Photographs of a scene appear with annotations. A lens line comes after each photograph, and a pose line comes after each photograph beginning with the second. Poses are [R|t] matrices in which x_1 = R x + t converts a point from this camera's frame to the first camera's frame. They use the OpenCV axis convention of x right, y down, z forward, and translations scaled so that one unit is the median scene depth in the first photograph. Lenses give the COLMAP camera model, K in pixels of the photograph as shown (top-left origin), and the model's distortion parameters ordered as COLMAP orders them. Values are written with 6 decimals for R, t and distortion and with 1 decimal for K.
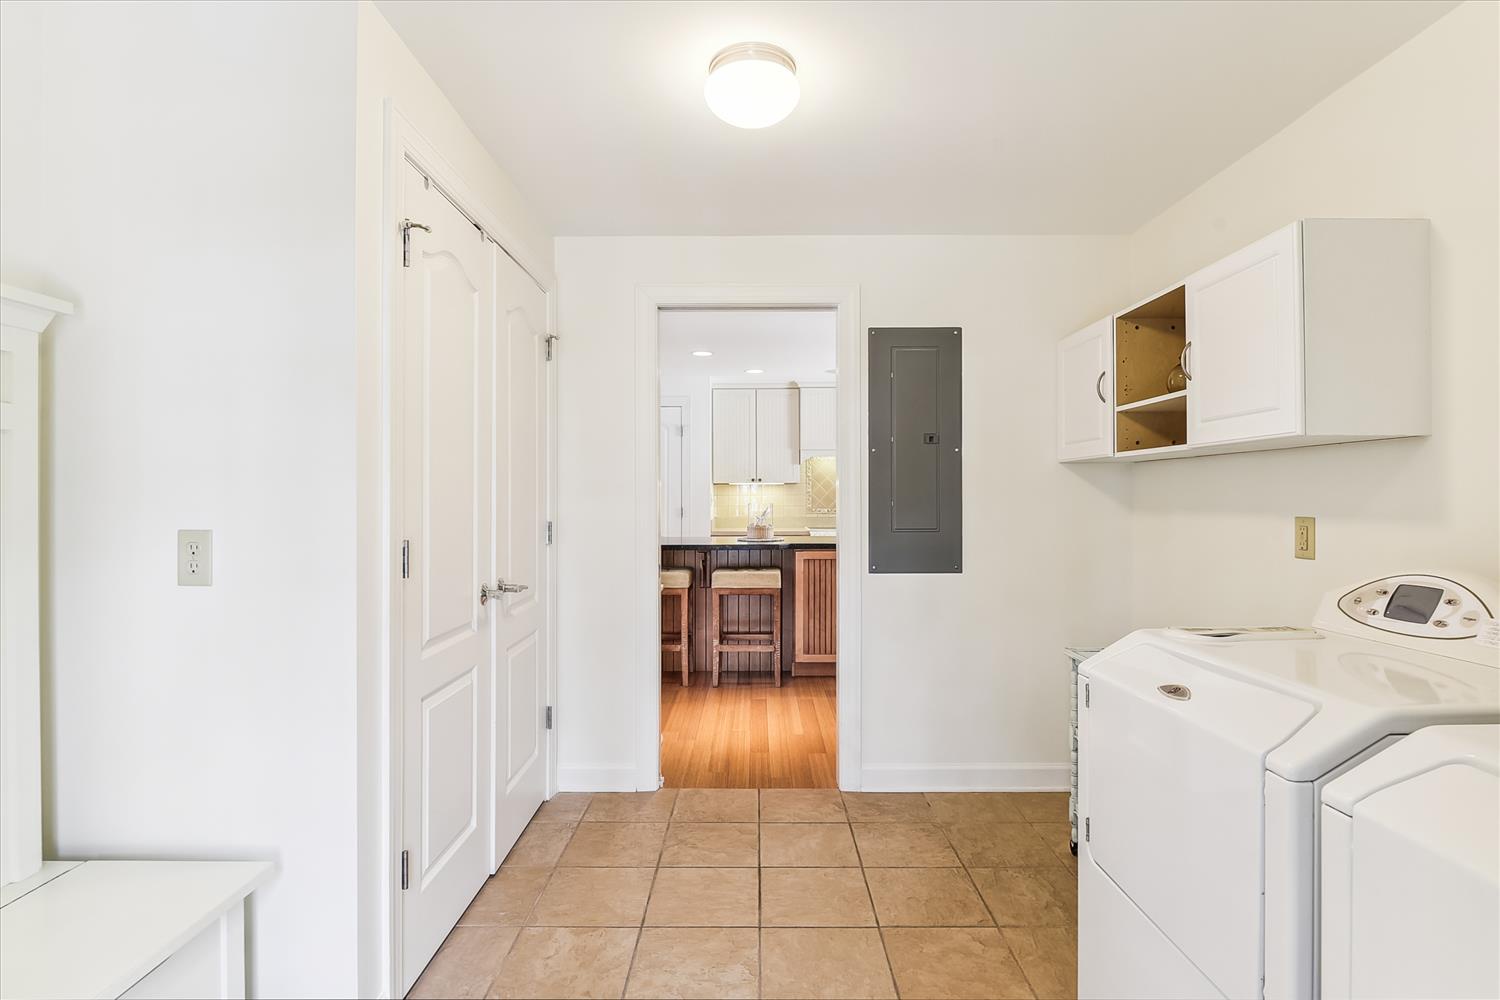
lens RADIAL K [[741.8, 0, 754.4], [0, 741.8, 500.2], [0, 0, 1]] dist [-0.016616, -0.000878]
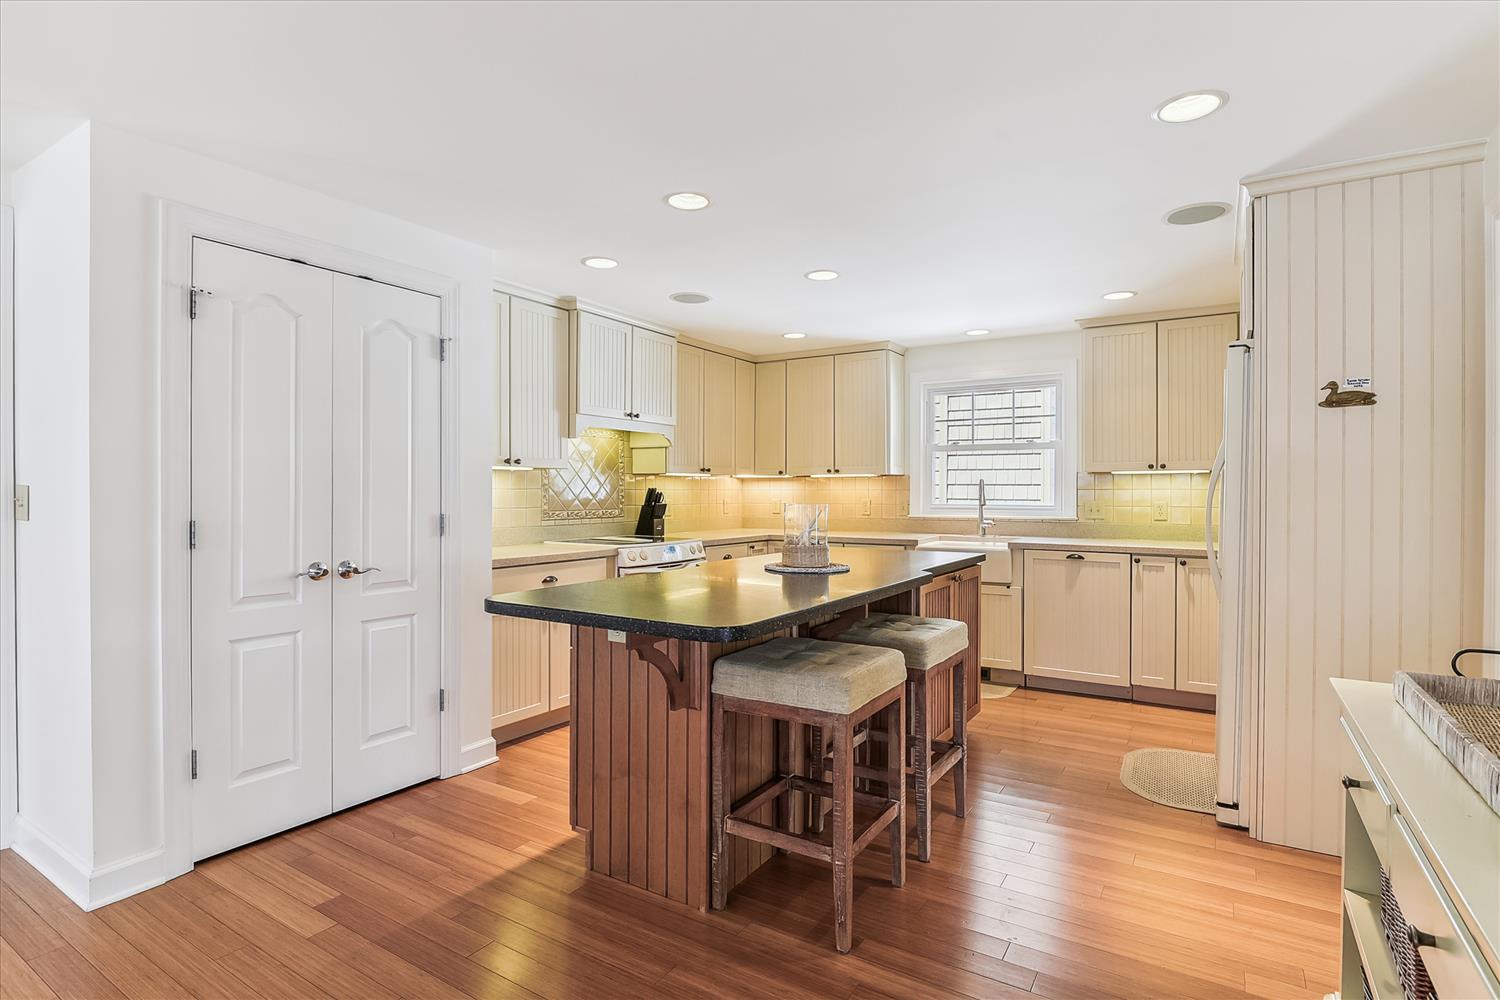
lens RADIAL K [[741.8, 0, 754.4], [0, 741.8, 500.2], [0, 0, 1]] dist [-0.016616, -0.000878]
pose [[0.523342, -0.002904, 0.852118, -0.391592], [-0.002842, 0.999983, 0.005153, -0.001541], [-0.852118, -0.005119, 0.523325, 0.588431]]
